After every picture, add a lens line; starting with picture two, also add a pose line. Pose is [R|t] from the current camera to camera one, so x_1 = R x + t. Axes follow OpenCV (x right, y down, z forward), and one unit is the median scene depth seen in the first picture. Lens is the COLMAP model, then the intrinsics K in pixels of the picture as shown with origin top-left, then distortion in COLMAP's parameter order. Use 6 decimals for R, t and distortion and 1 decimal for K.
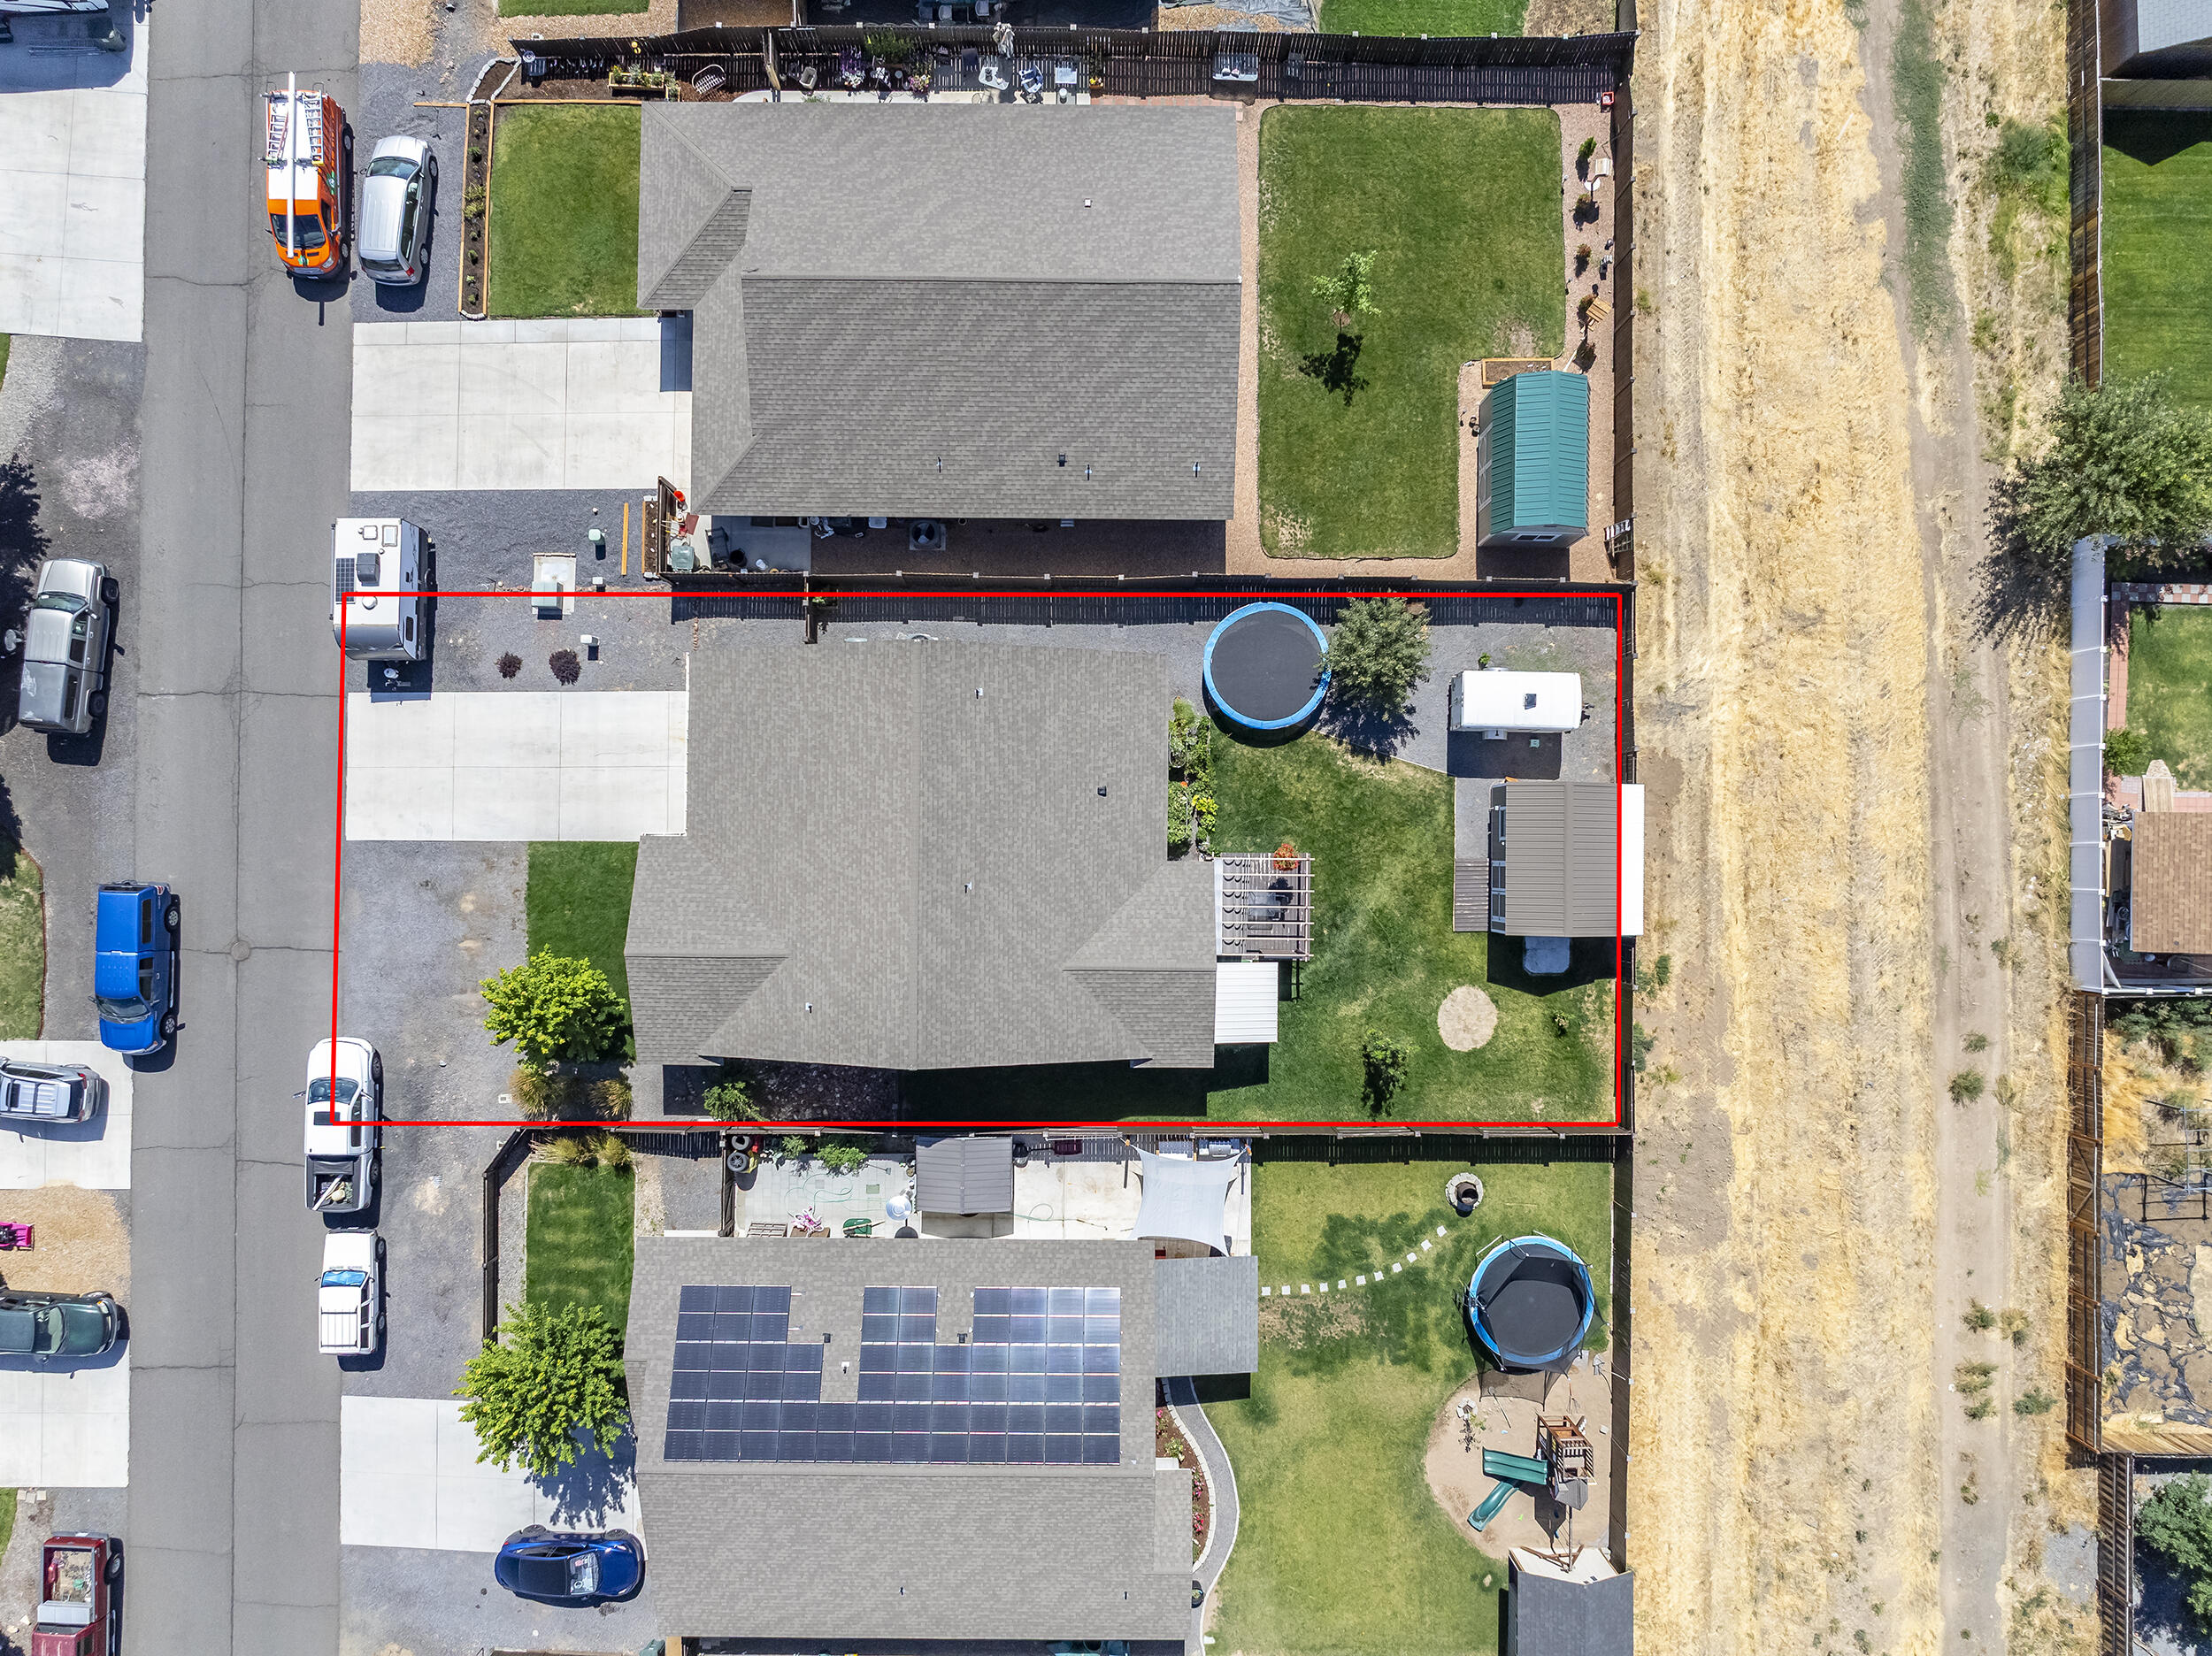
lens RADIAL K [[1567.6, 0, 1116.2], [0, 1567.6, 820.7], [0, 0, 1]] dist [-0.035411, 0.020674]
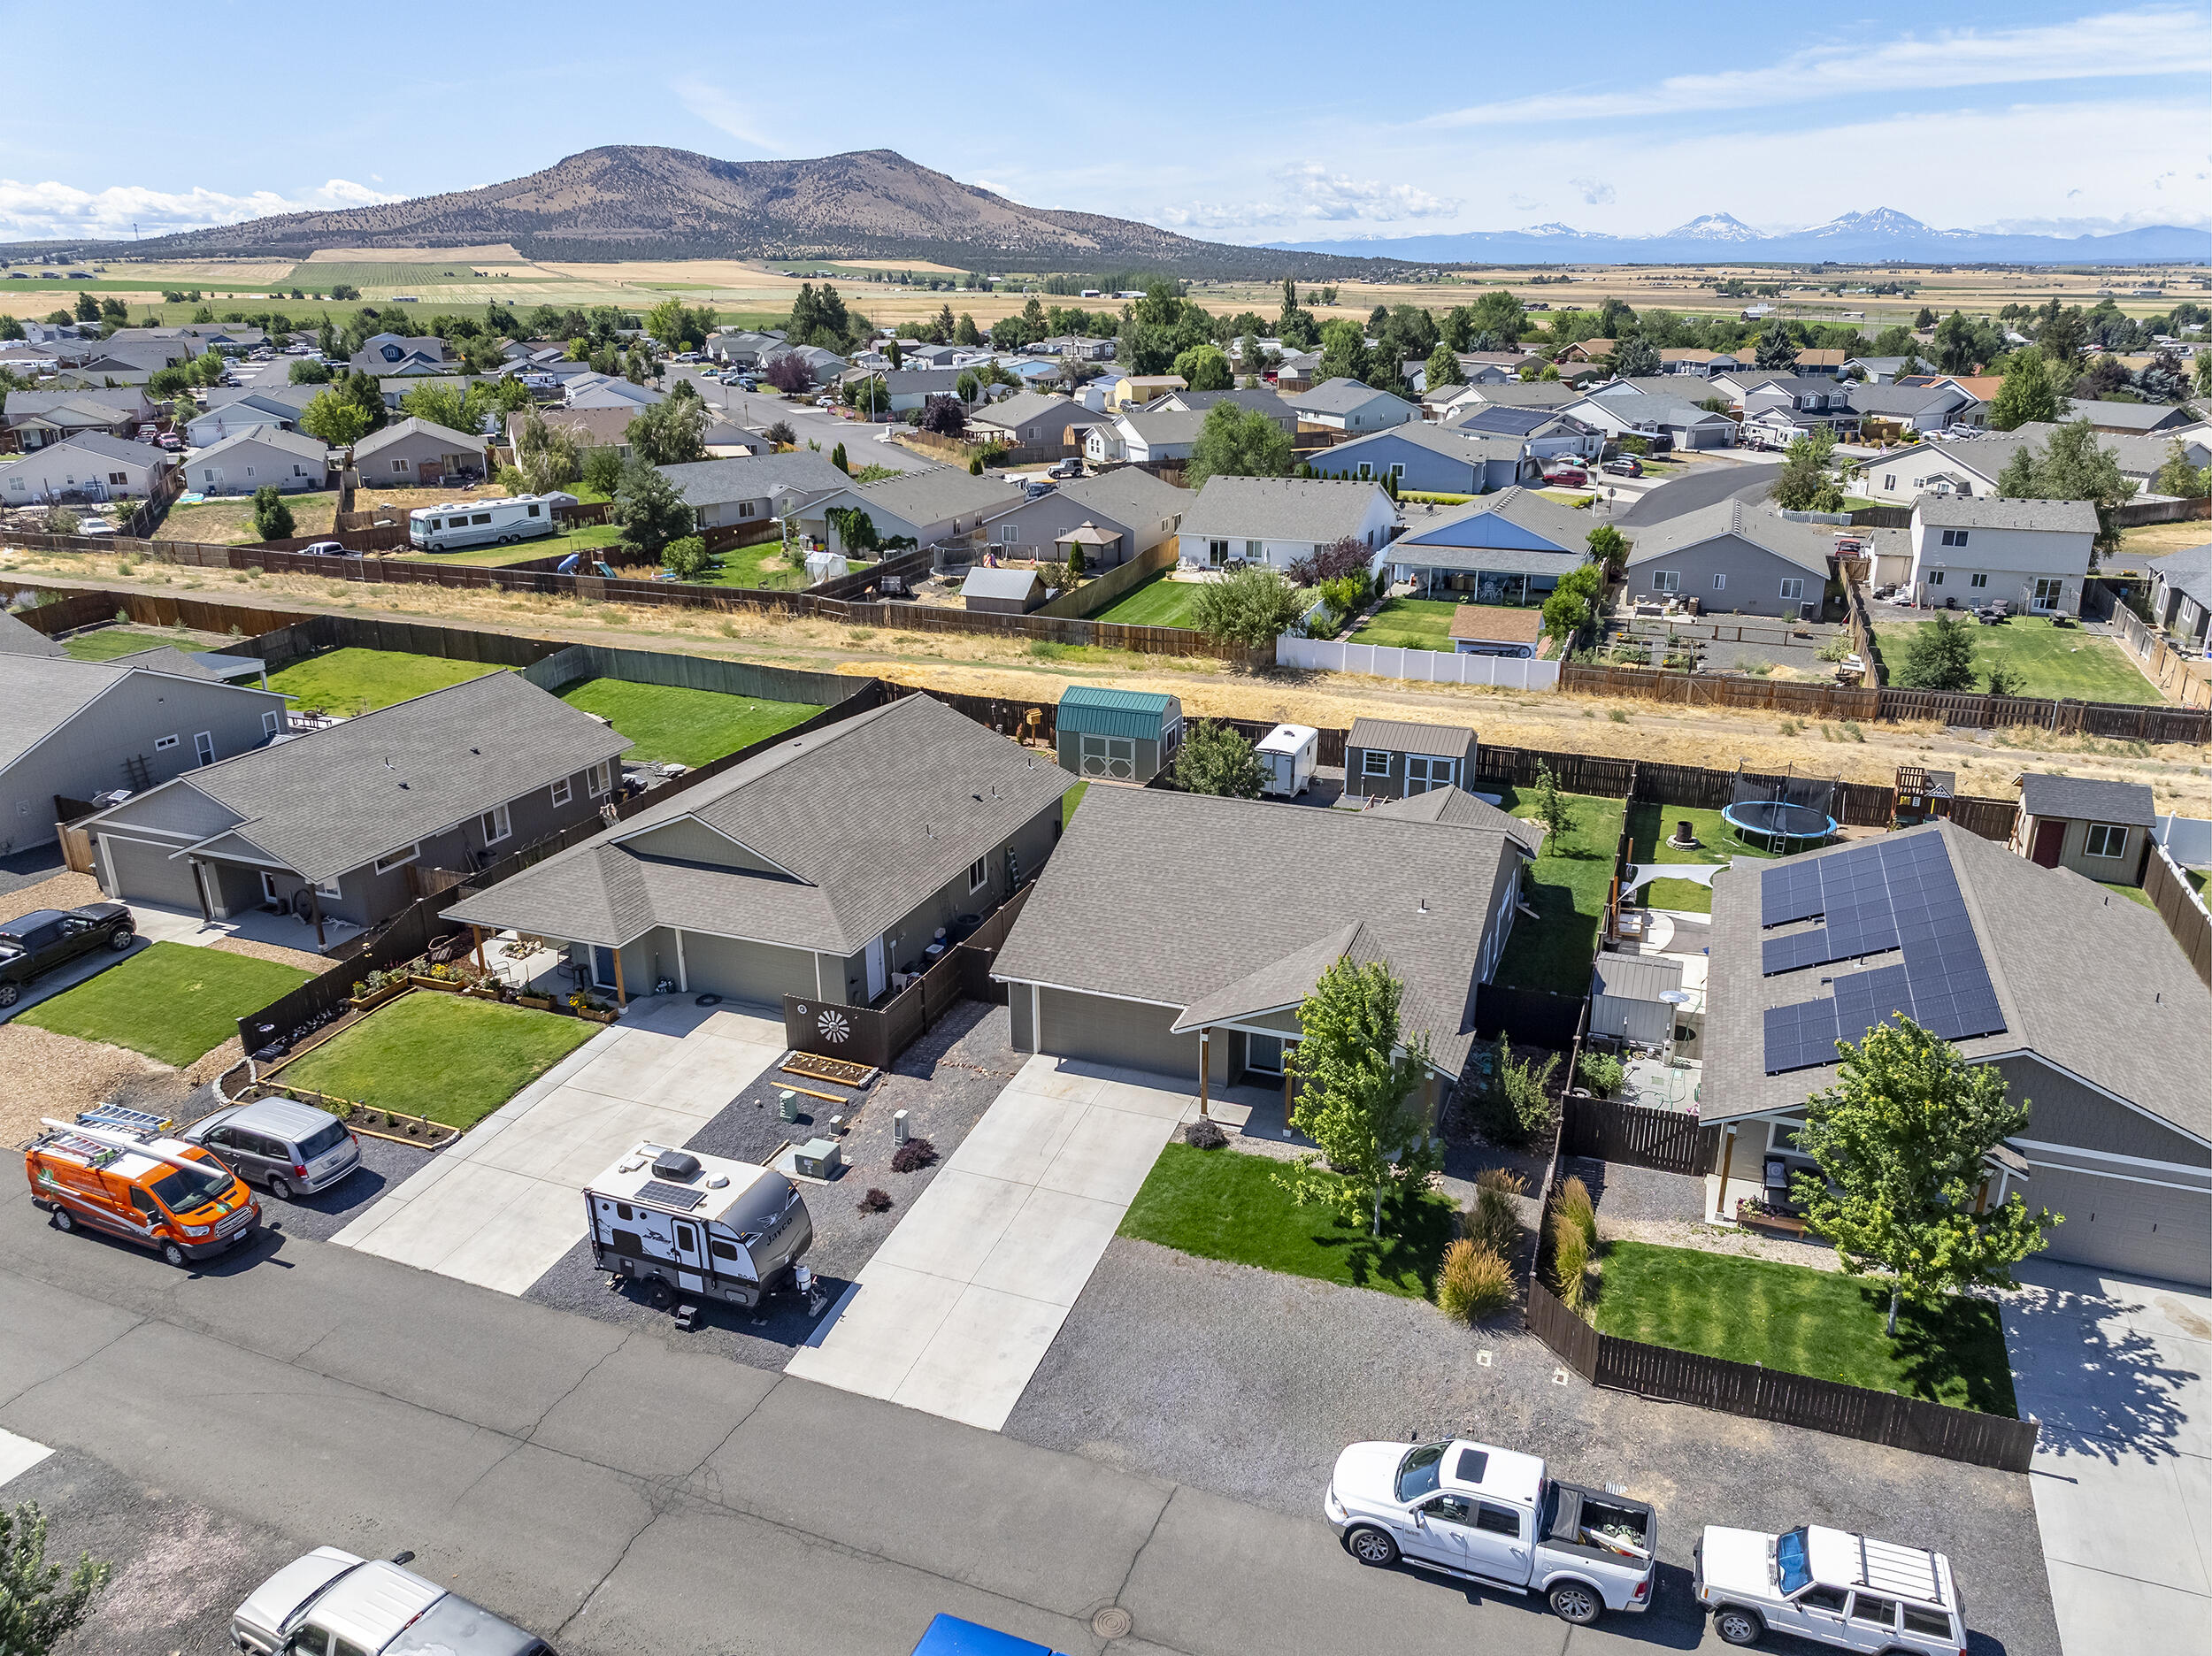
lens RADIAL K [[1567.6, 0, 1104.5], [0, 1567.6, 829.9], [0, 0, 1]] dist [-0.035411, 0.020674]
pose [[0.354886, -0.321907, 0.877742, -0.936290], [0.934883, 0.129255, -0.330585, 0.217475], [-0.007035, 0.937907, 0.346816, 0.590872]]
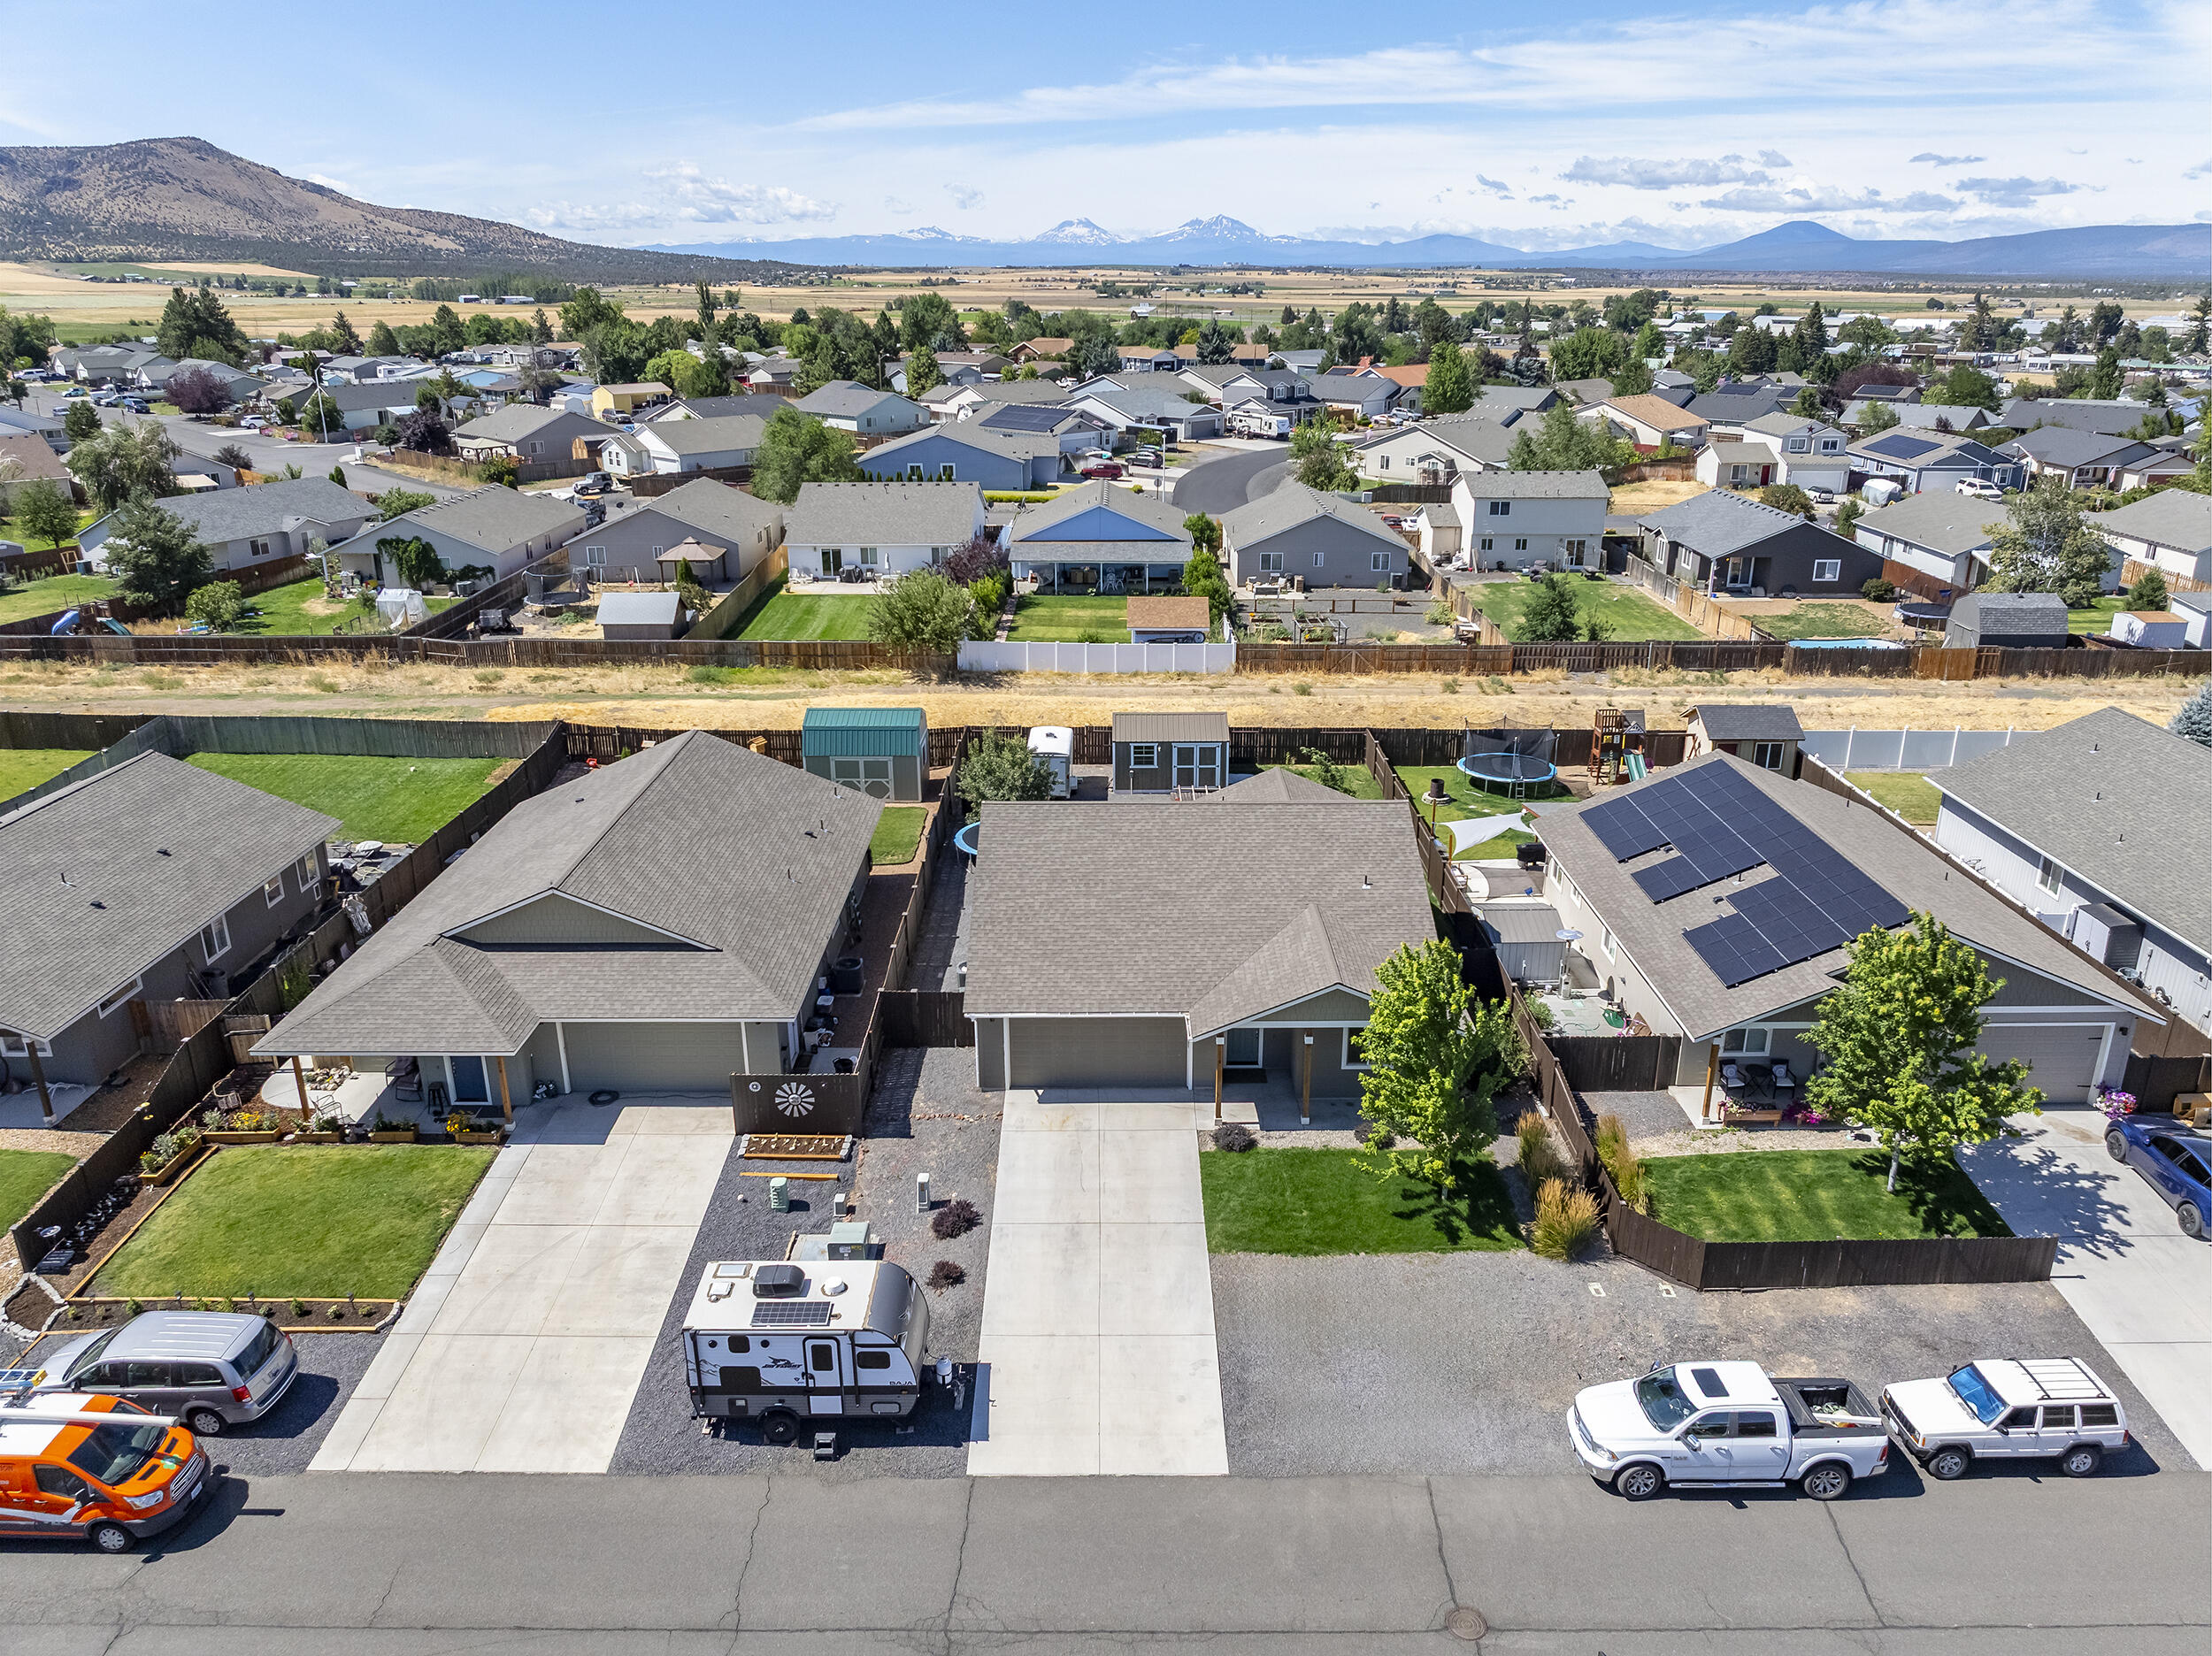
lens RADIAL K [[1567.6, 0, 1119.3], [0, 1567.6, 830.6], [0, 0, 1]] dist [-0.035411, 0.020674]
pose [[-0.013839, -0.341874, 0.939644, -0.957754], [0.999791, 0.009423, 0.018153, -0.039869], [-0.015061, 0.939699, 0.341672, 0.596534]]
